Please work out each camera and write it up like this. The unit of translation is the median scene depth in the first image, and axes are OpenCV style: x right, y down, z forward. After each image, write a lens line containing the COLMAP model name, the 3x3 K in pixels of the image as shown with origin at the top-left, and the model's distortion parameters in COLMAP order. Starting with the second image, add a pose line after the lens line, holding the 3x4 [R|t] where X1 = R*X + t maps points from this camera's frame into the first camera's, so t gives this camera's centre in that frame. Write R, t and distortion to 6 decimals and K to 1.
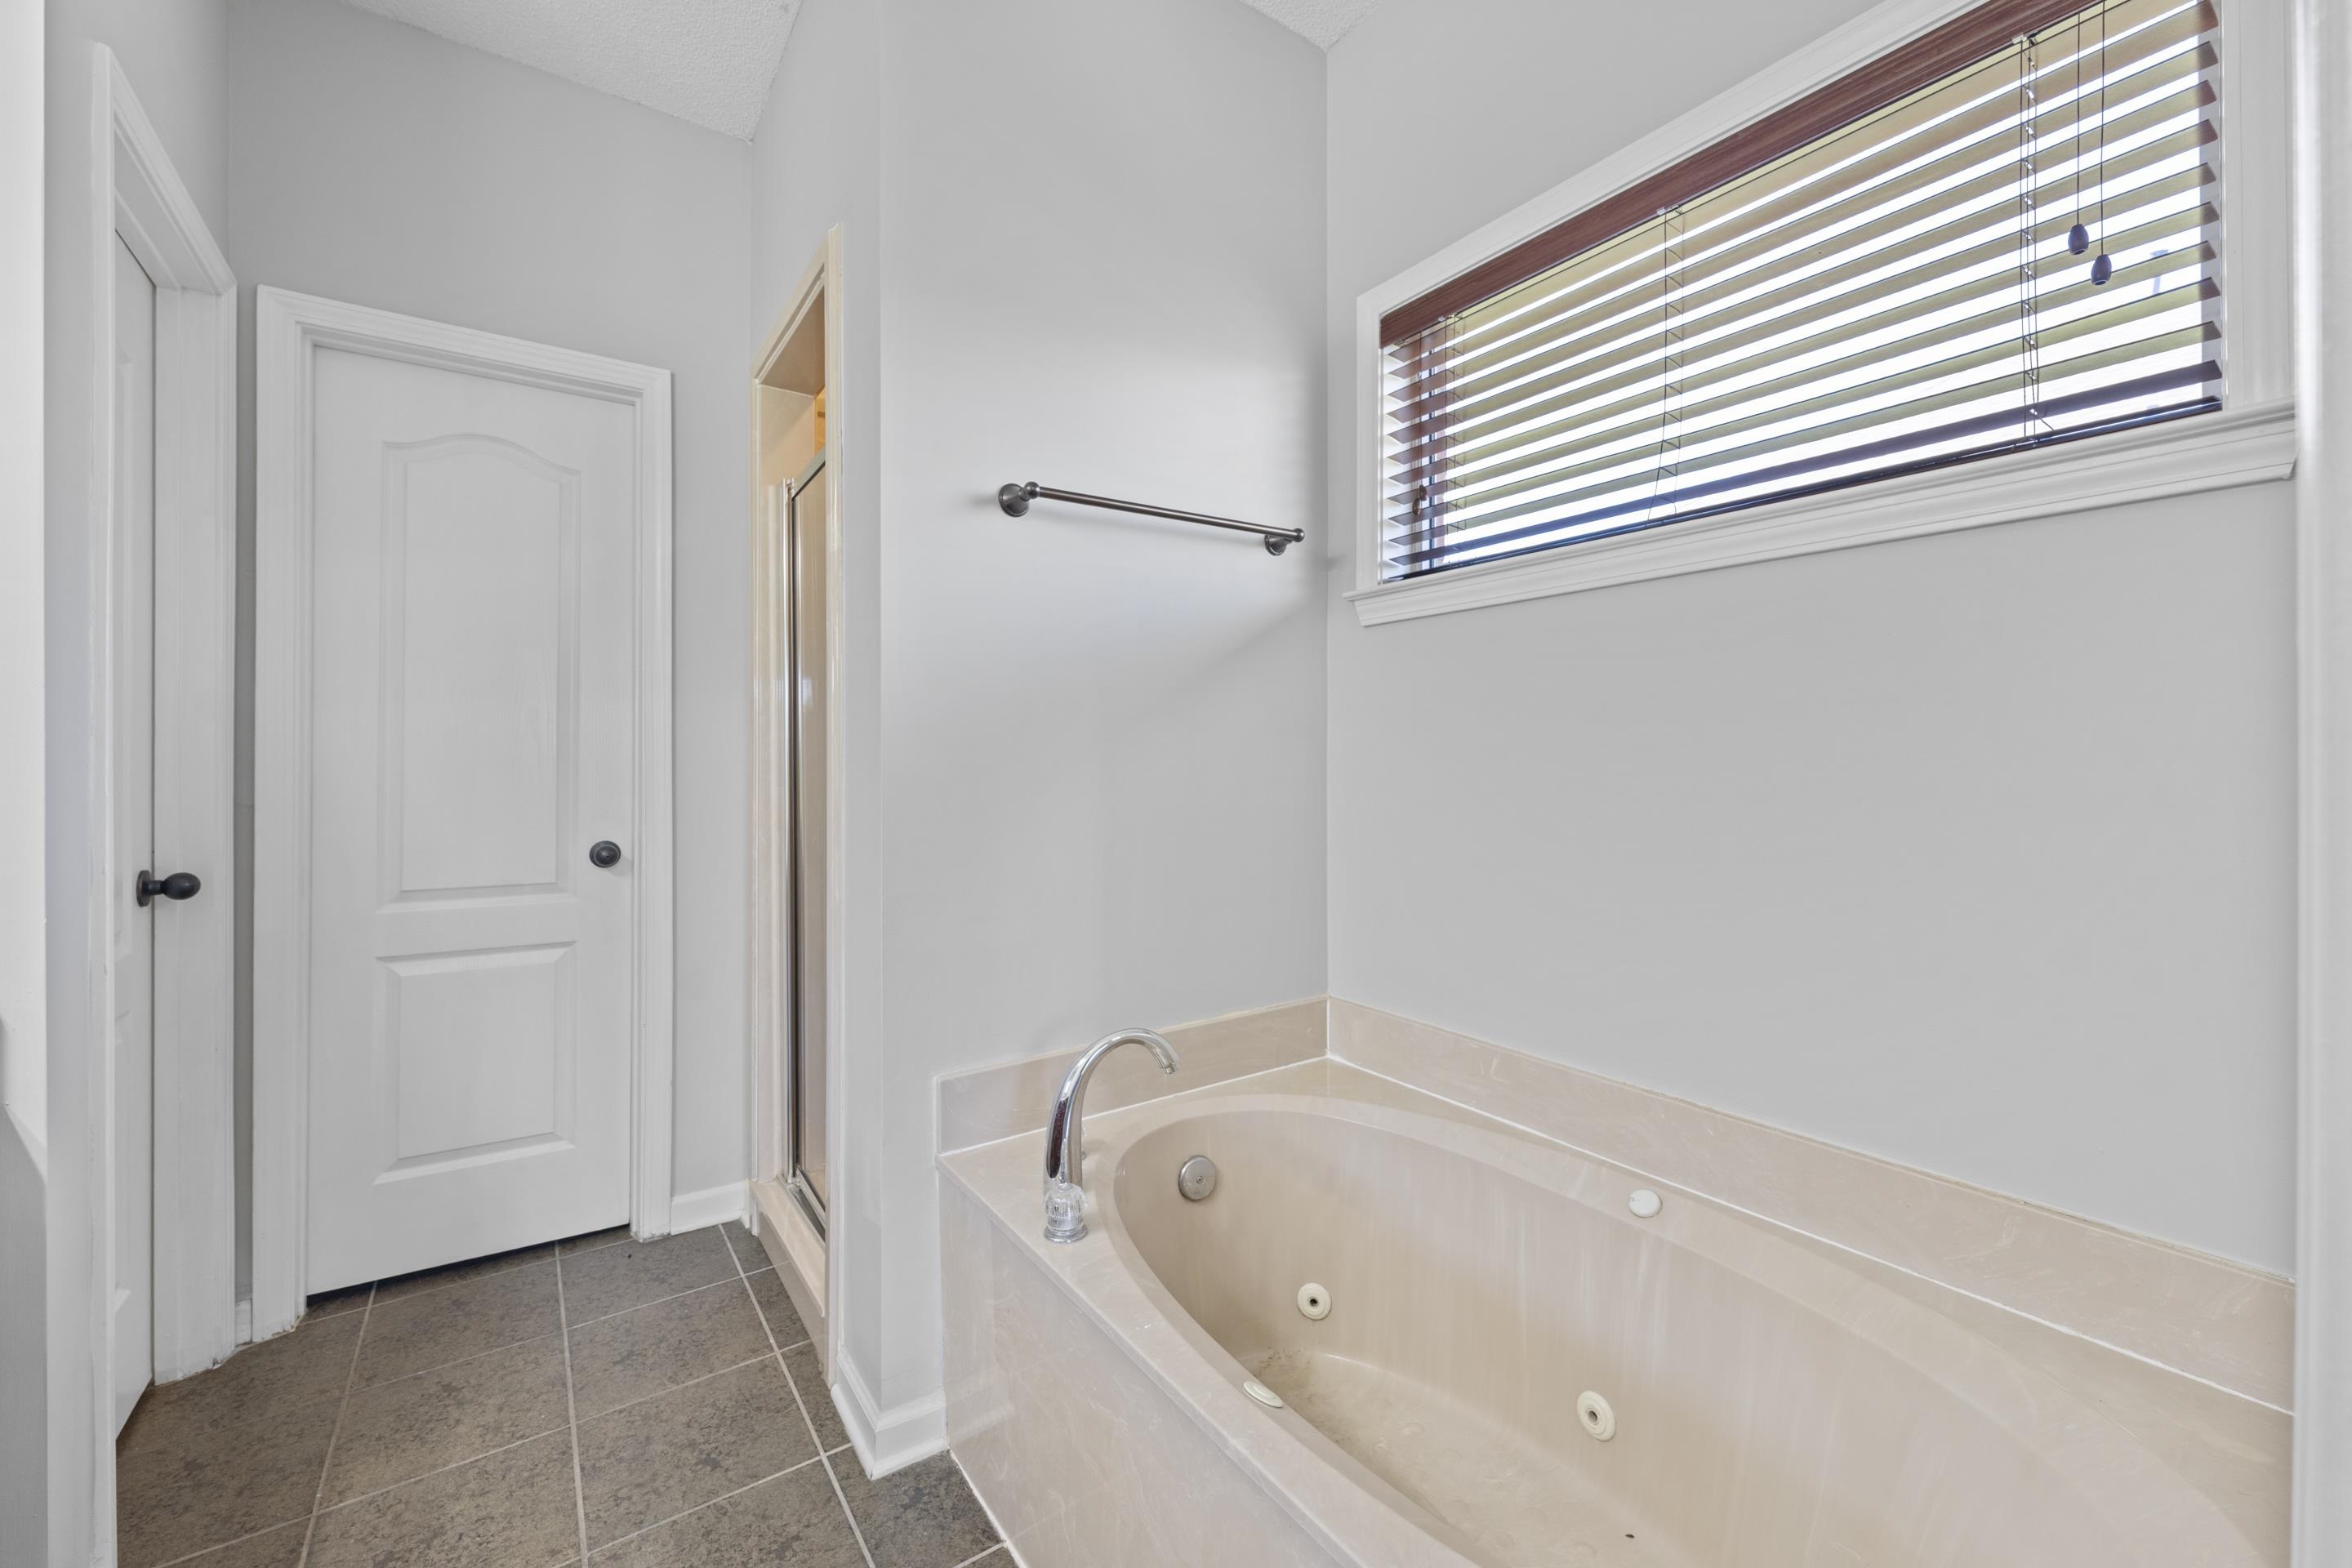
lens RADIAL K [[941.9, 0, 1171.3], [0, 941.9, 767.5], [0, 0, 1]] dist [-0.000672, -0.000064]
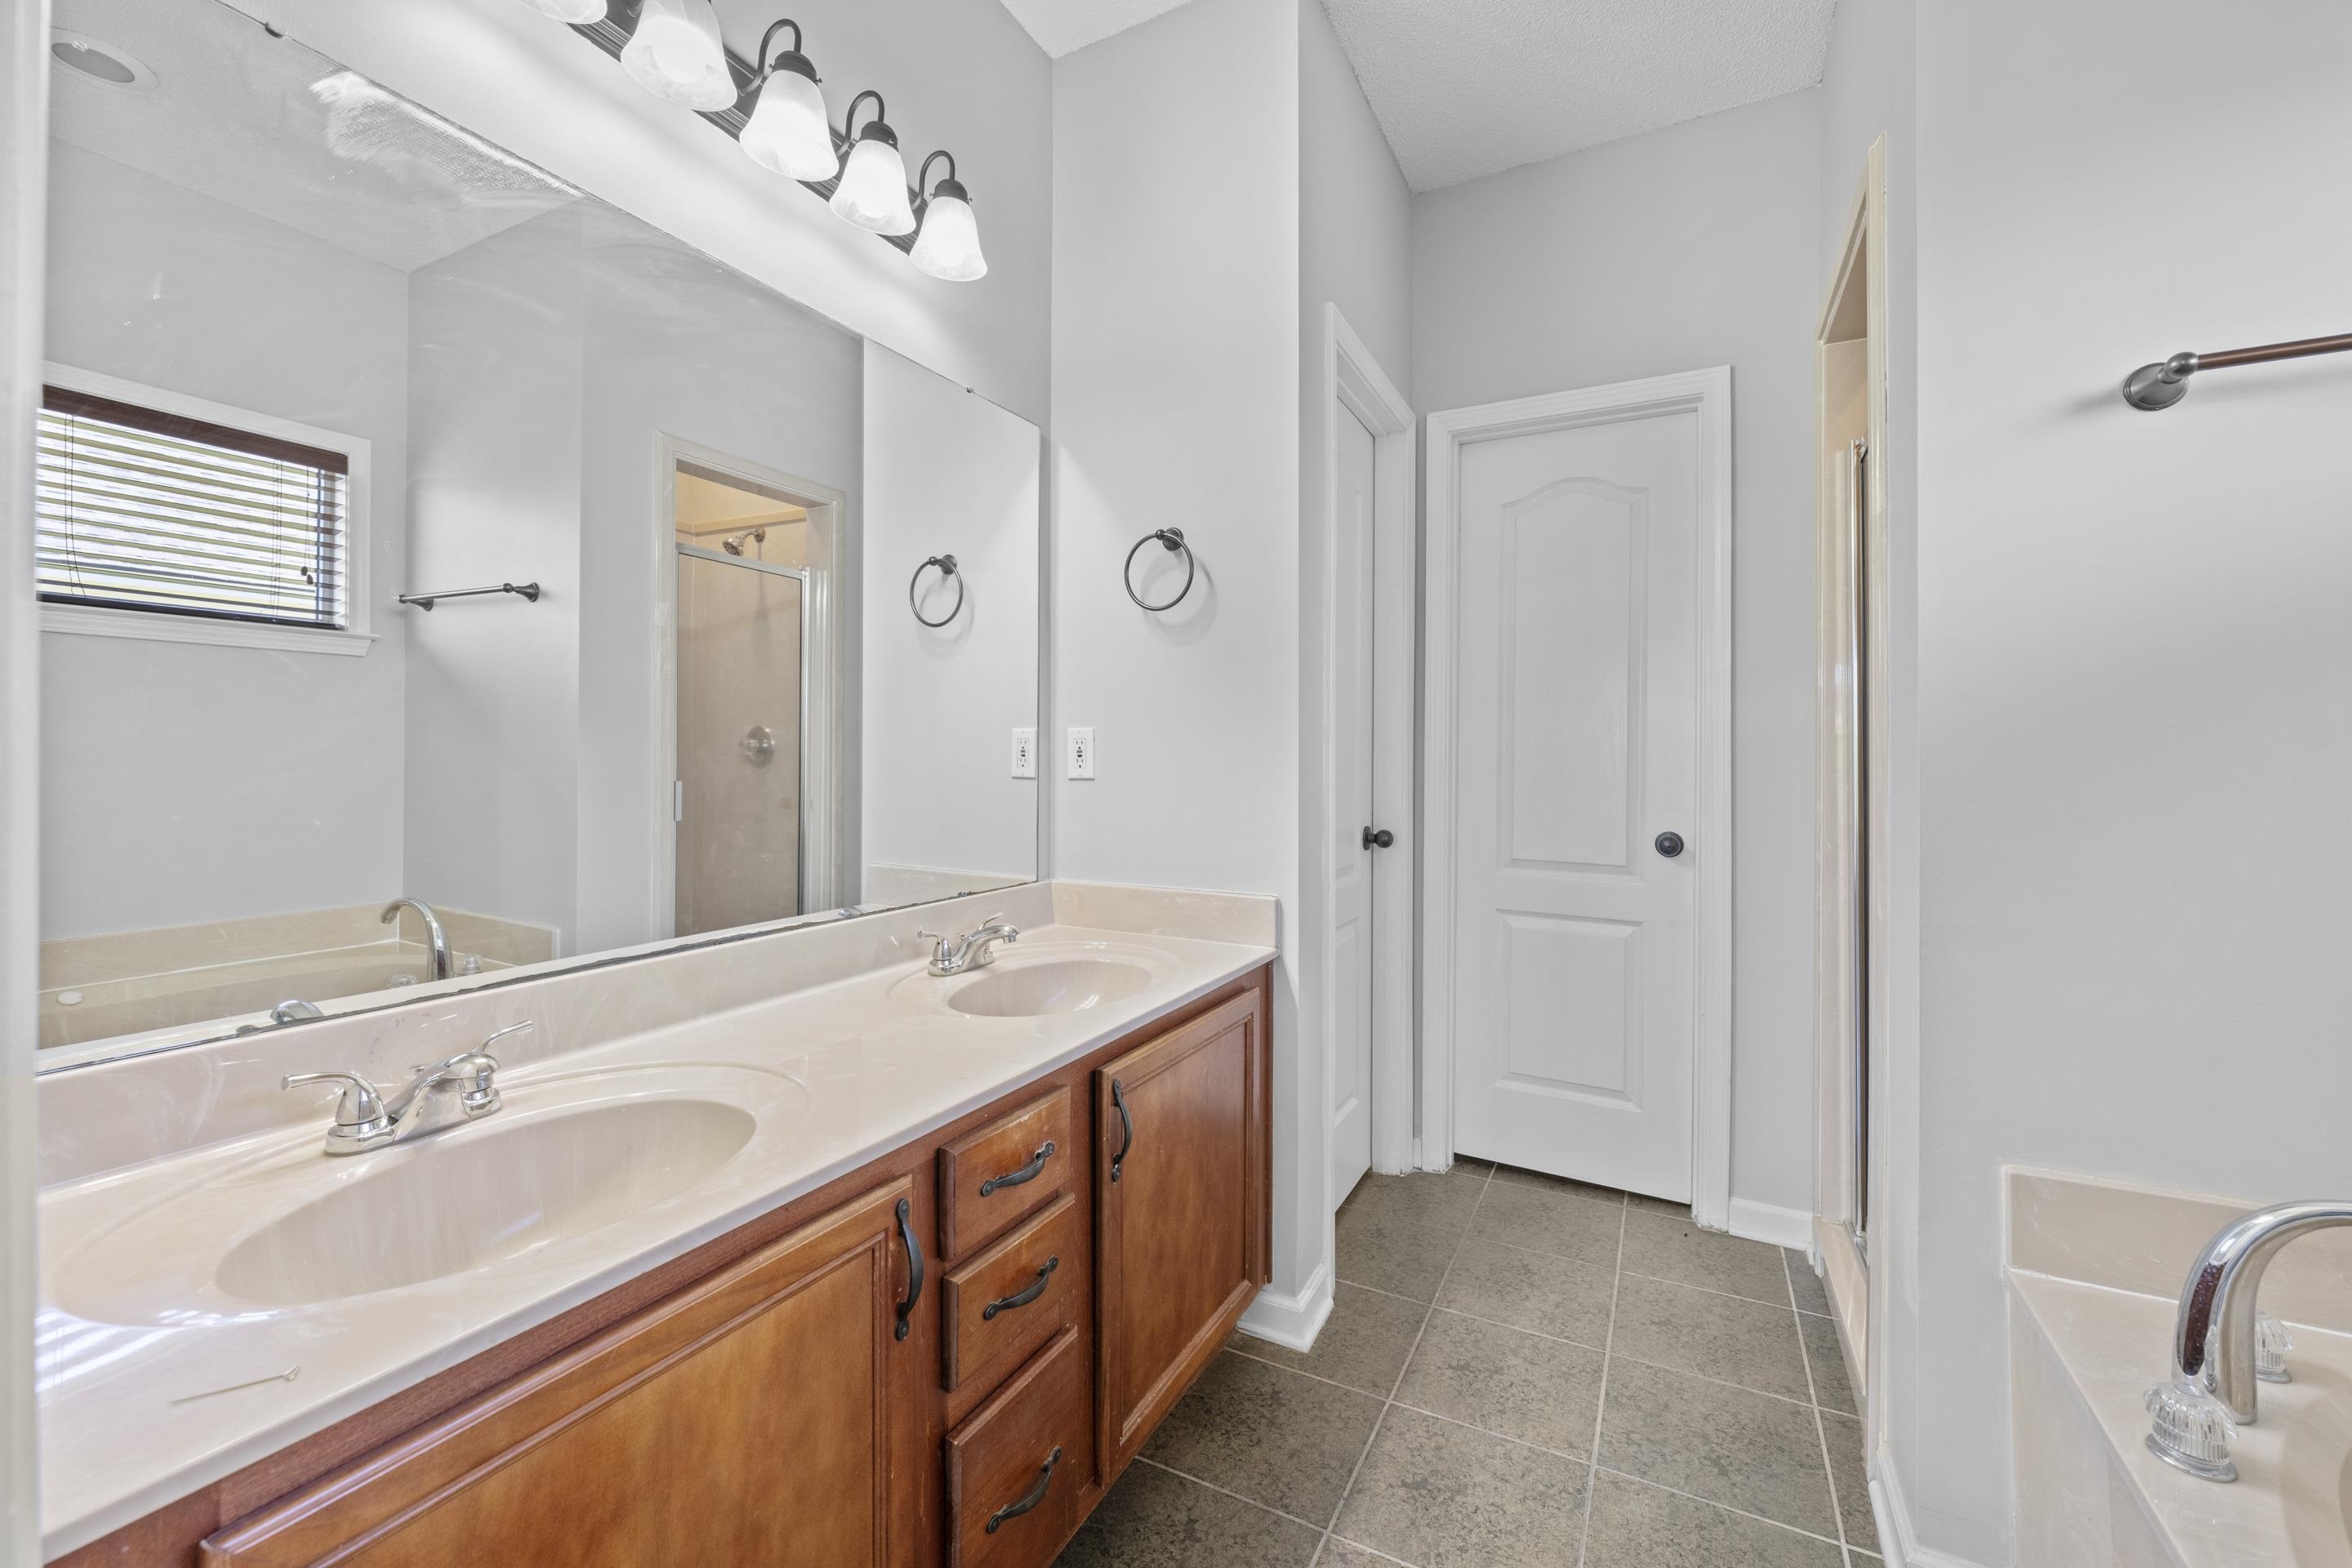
lens RADIAL K [[943.1, 0, 1173.8], [0, 943.1, 761.0], [0, 0, 1]] dist [-0.002613, -0.000502]
pose [[0.455210, 0.010855, -0.890318, 0.103220], [-0.012670, 0.999903, 0.005713, -0.000438], [0.890294, 0.008680, 0.455303, 0.029102]]
